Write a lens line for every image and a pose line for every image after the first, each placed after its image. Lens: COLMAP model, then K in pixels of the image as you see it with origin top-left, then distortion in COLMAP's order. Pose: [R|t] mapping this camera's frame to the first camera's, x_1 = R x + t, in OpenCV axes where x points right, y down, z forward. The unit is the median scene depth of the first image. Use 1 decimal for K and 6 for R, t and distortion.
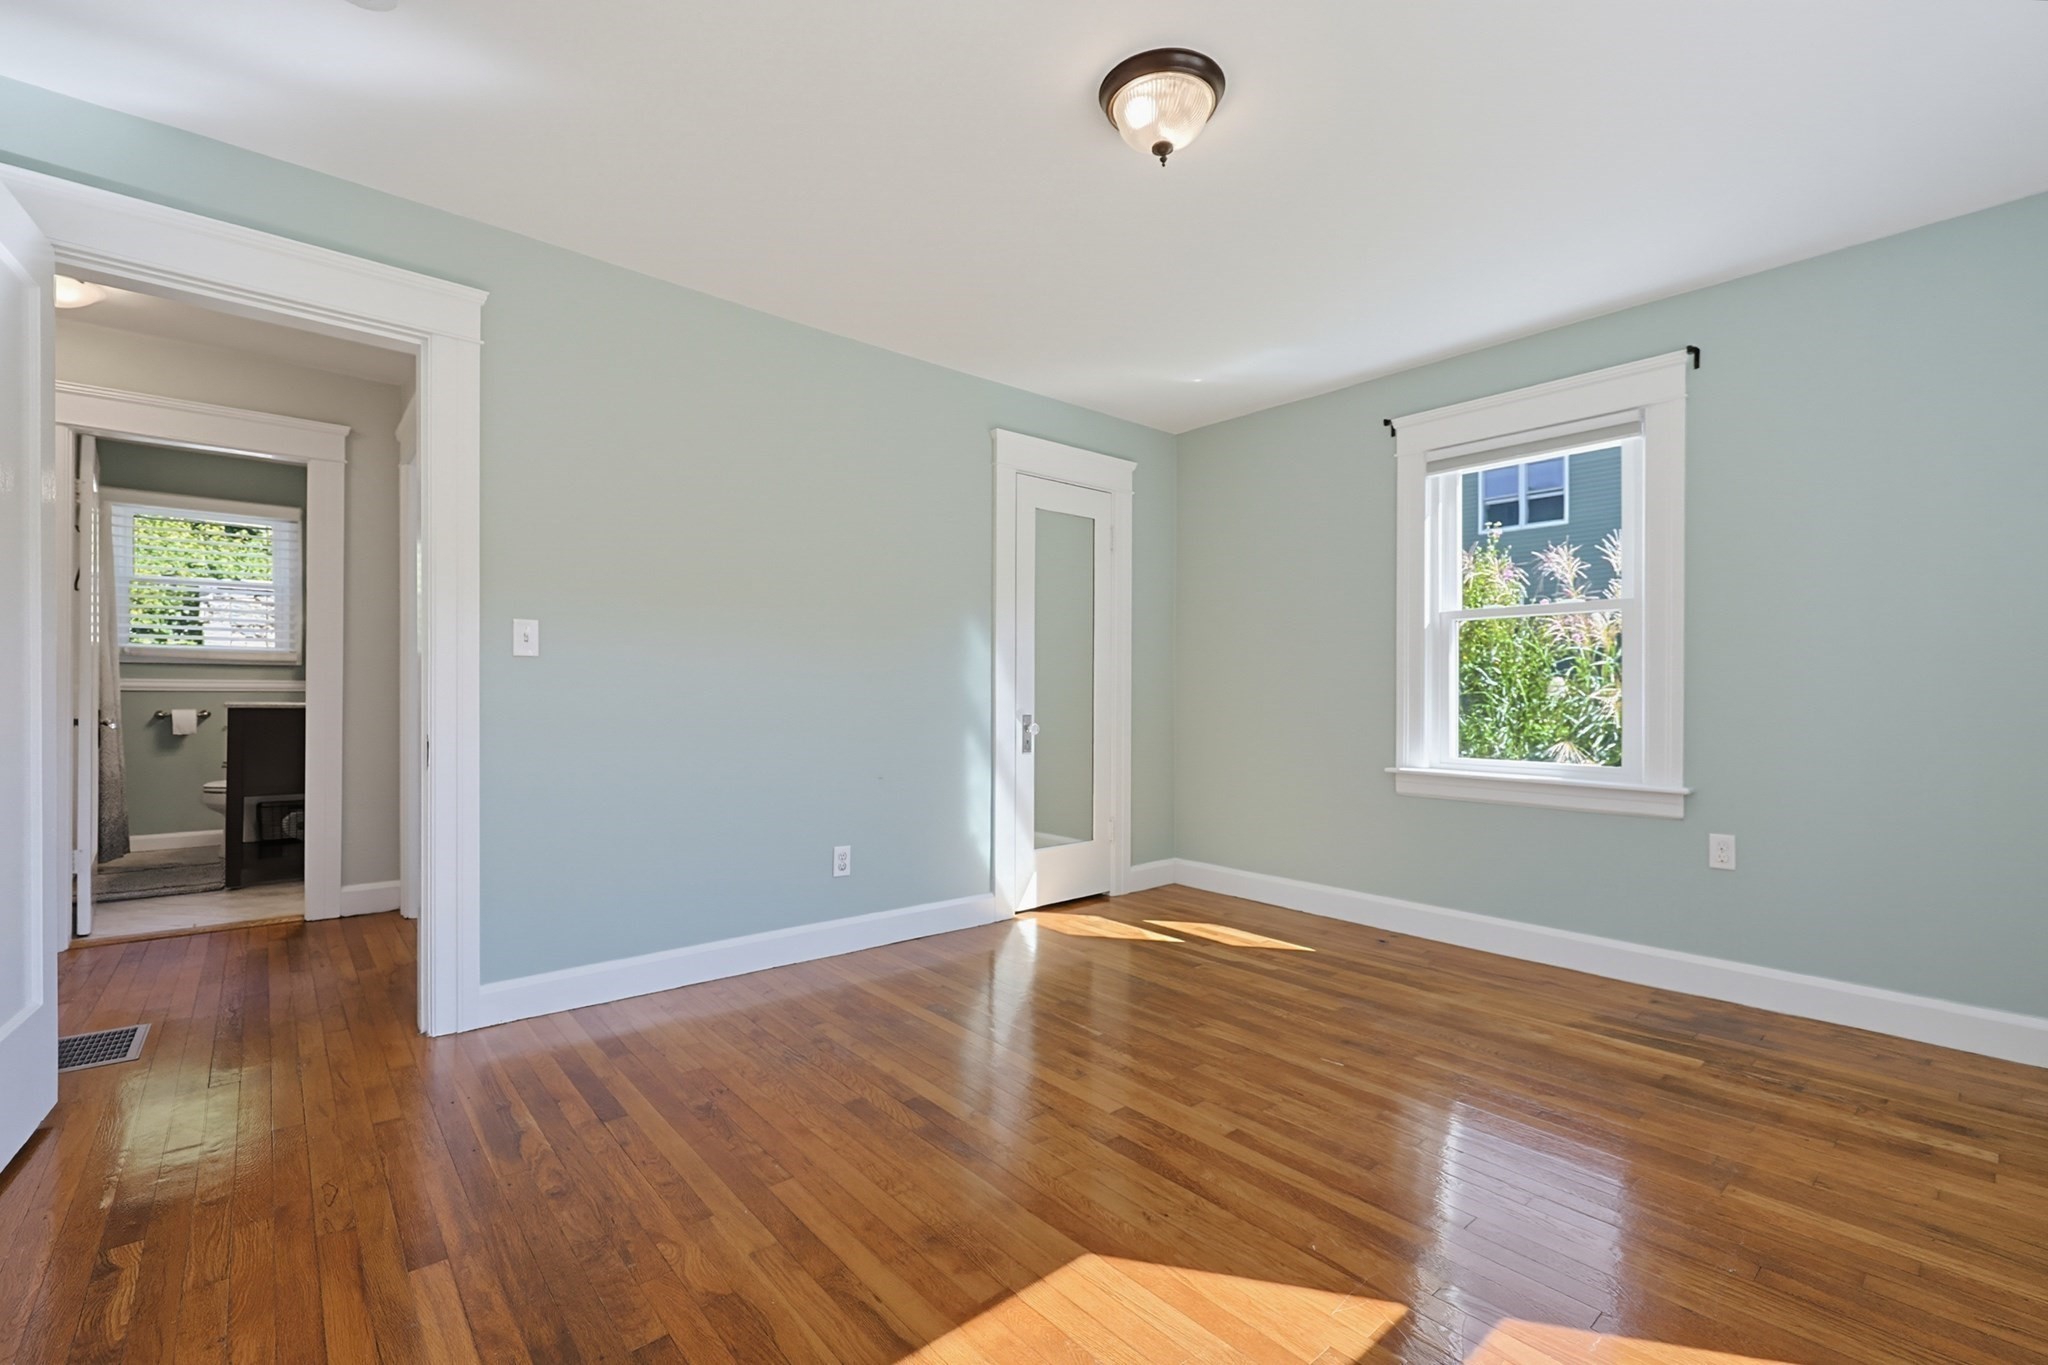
lens RADIAL K [[867.0, 0, 1024.9], [0, 867.0, 708.9], [0, 0, 1]] dist [-0.001823, -0.000333]
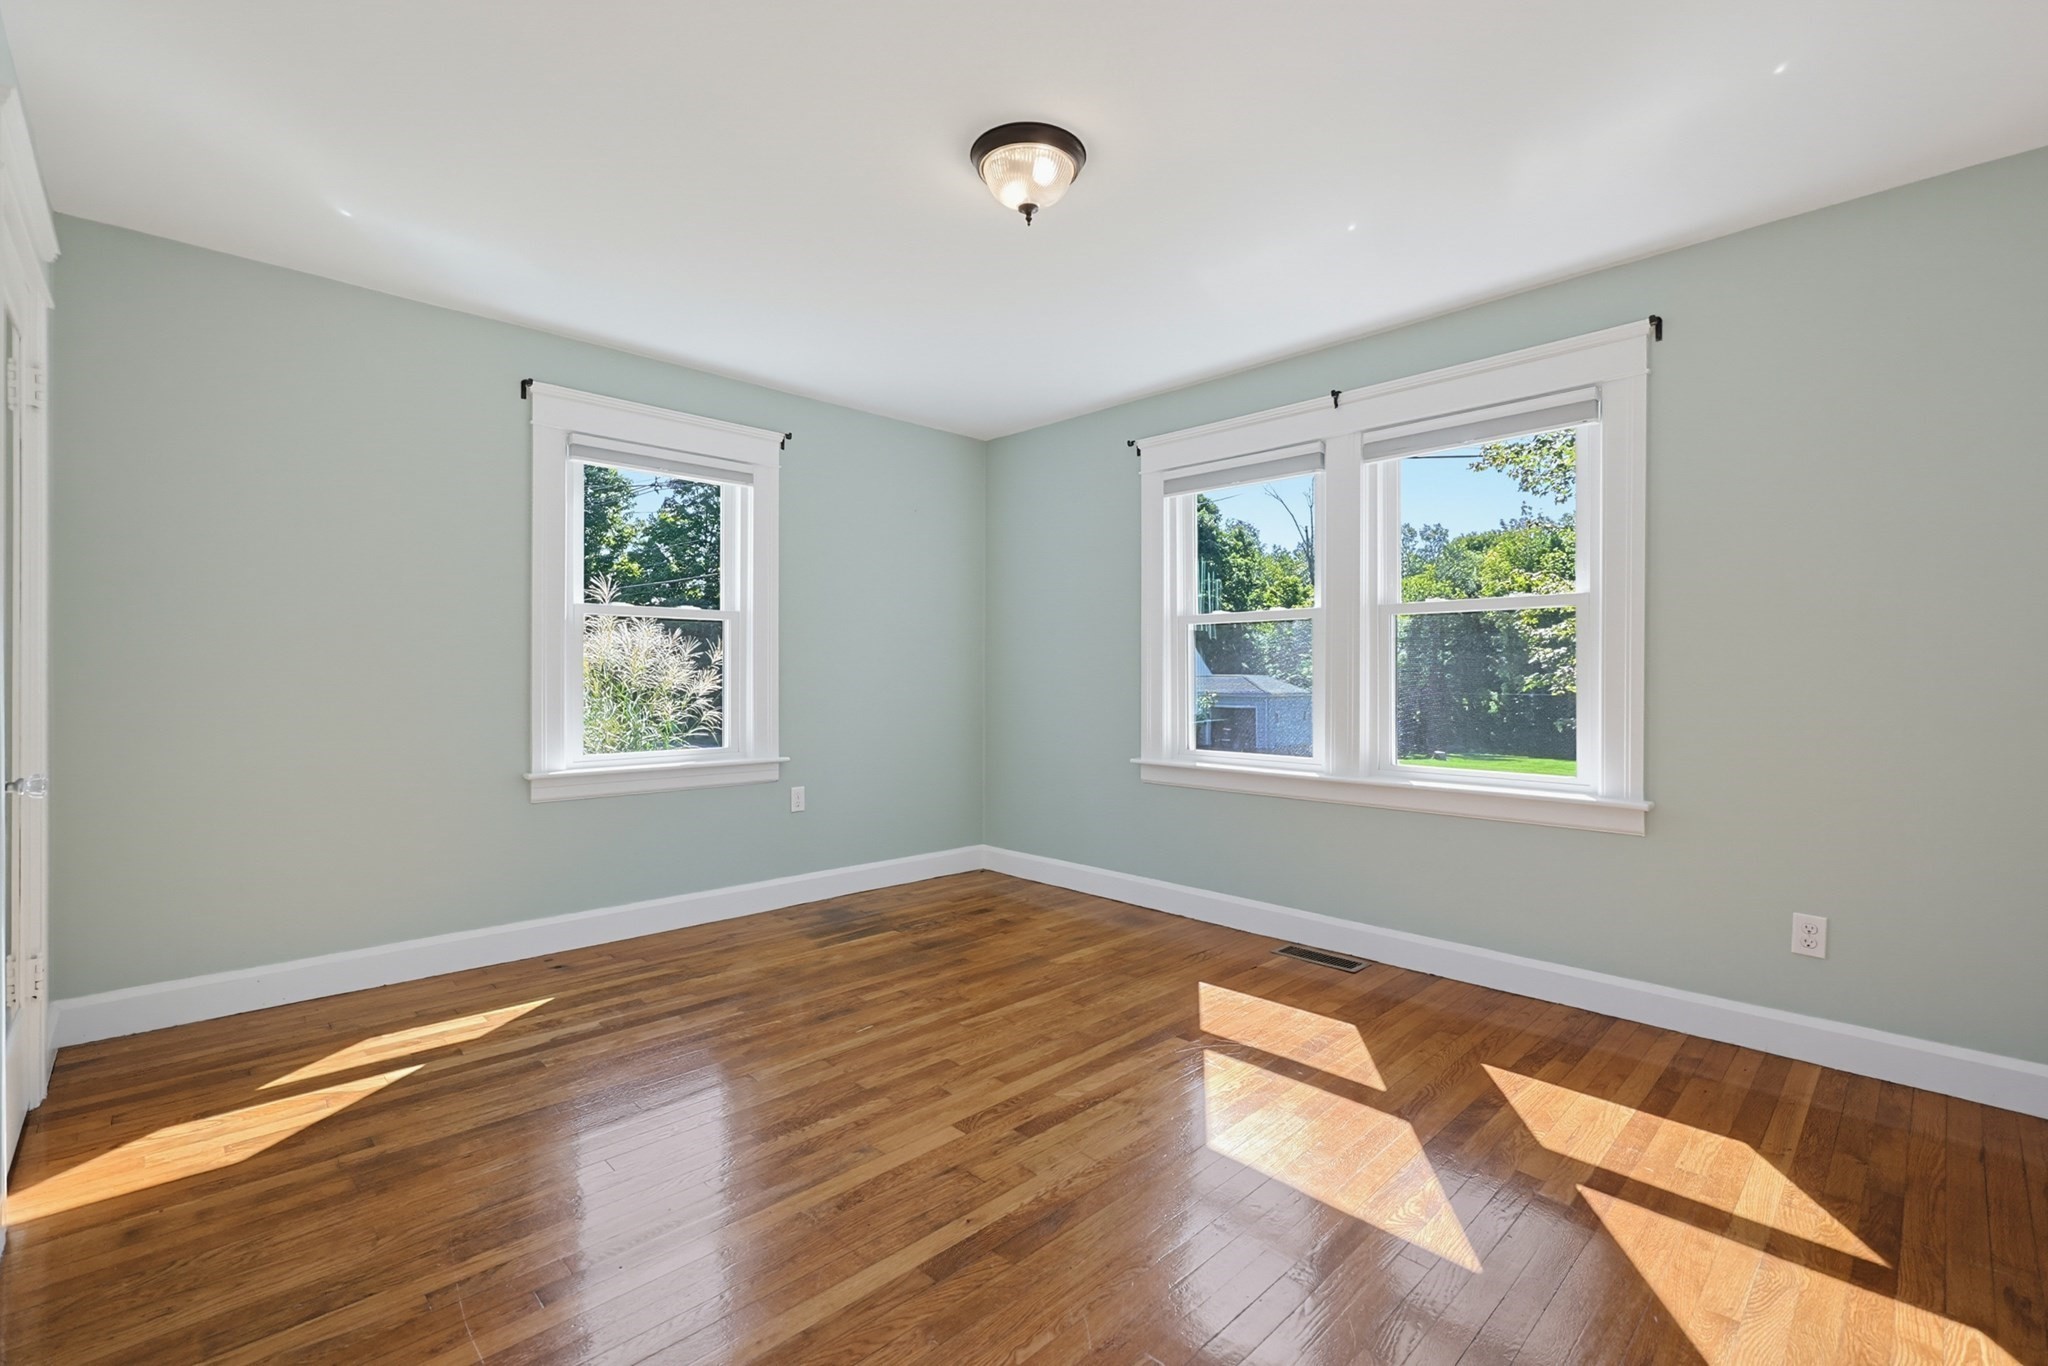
lens RADIAL K [[886.0, 0, 1014.6], [0, 886.0, 687.0], [0, 0, 1]] dist [0.001540, 0.000574]
pose [[-0.052790, -0.016087, 0.998476, -0.694195], [0.009088, 0.999821, 0.016589, -0.041142], [-0.998564, 0.009950, -0.052635, 0.770376]]
